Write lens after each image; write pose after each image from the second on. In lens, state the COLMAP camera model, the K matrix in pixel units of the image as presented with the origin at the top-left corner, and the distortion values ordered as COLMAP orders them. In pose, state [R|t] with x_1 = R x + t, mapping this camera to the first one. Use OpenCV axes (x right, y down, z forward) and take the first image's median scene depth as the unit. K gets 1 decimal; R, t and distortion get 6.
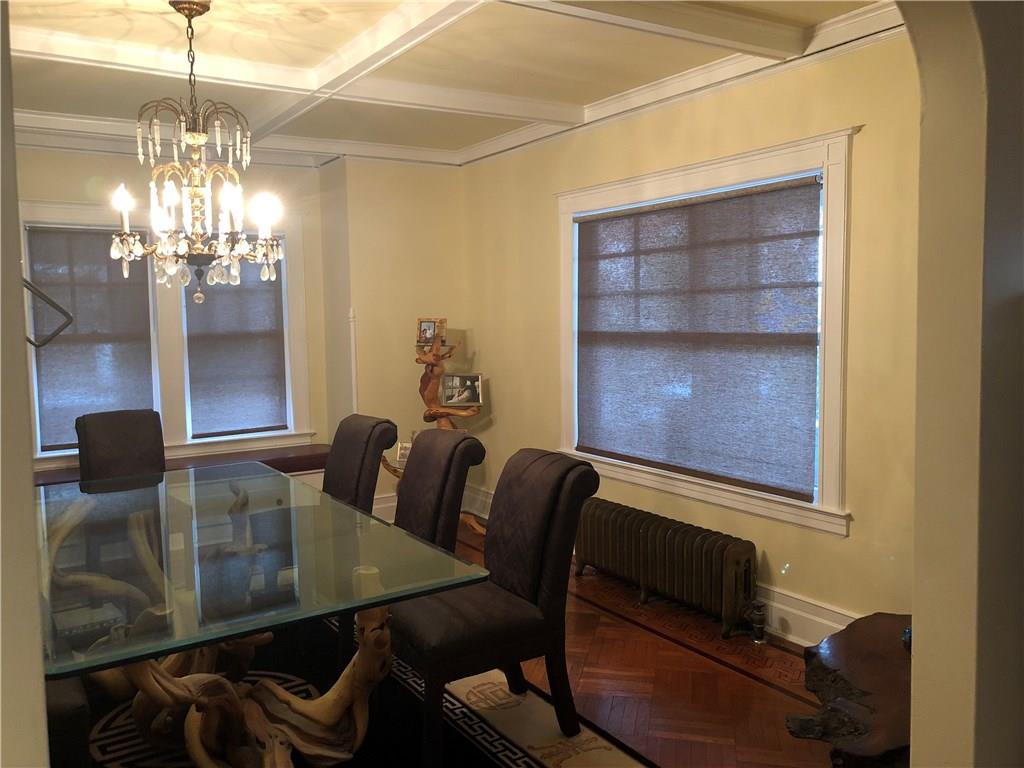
lens RADIAL K [[836.4, 0, 515.3], [0, 836.4, 380.3], [0, 0, 1]] dist [0.050326, -0.040379]
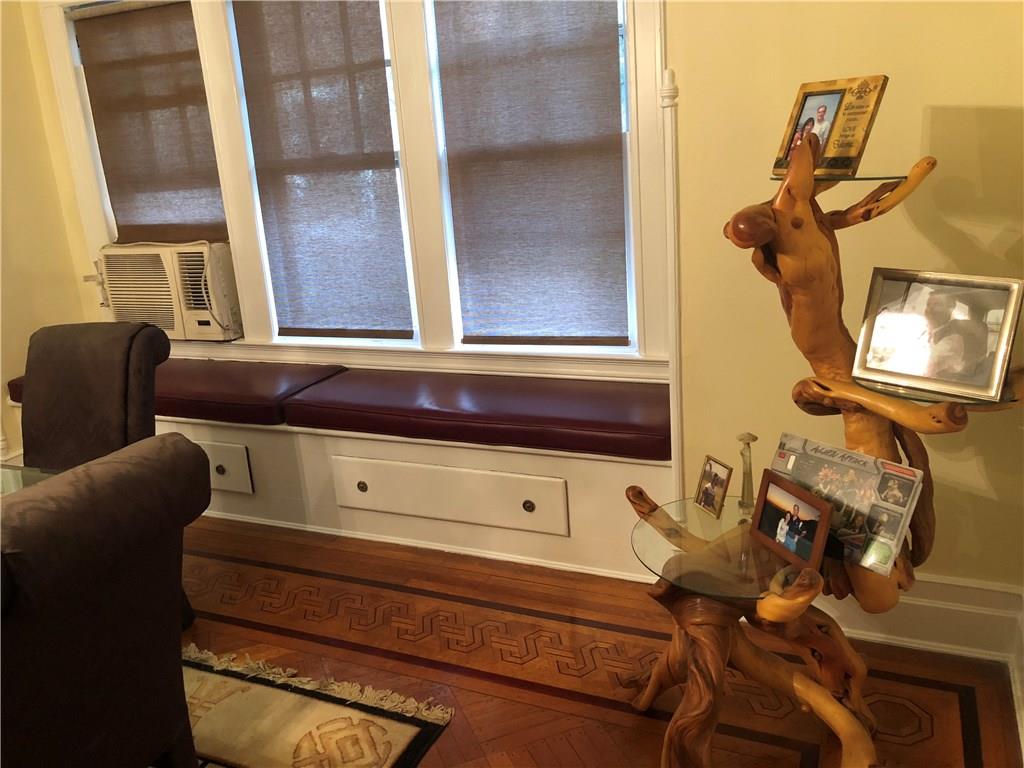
lens RADIAL K [[836.4, 0, 483.2], [0, 836.4, 396.8], [0, 0, 1]] dist [0.050326, -0.040379]
pose [[0.531839, 0.220262, -0.817699, 0.166003], [-0.004193, 0.966256, 0.257551, -0.070853], [0.846835, -0.133547, 0.514816, 1.207717]]
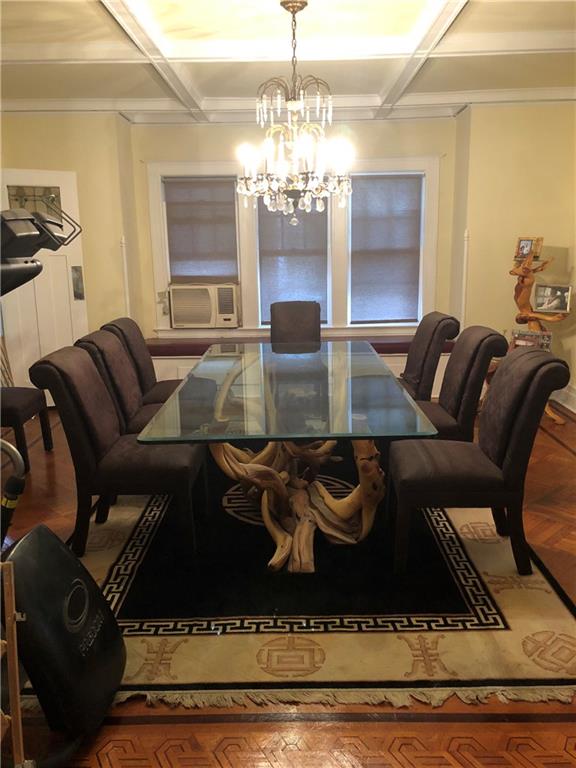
lens RADIAL K [[627.3, 0, 290.2], [0, 627.3, 383.3], [0, 0, 1]] dist [0.050326, -0.040379]
pose [[0.838463, 0.121037, -0.531347, 0.198745], [-0.042176, 0.986511, 0.158167, 0.005809], [0.543323, -0.110207, 0.832258, 0.049890]]
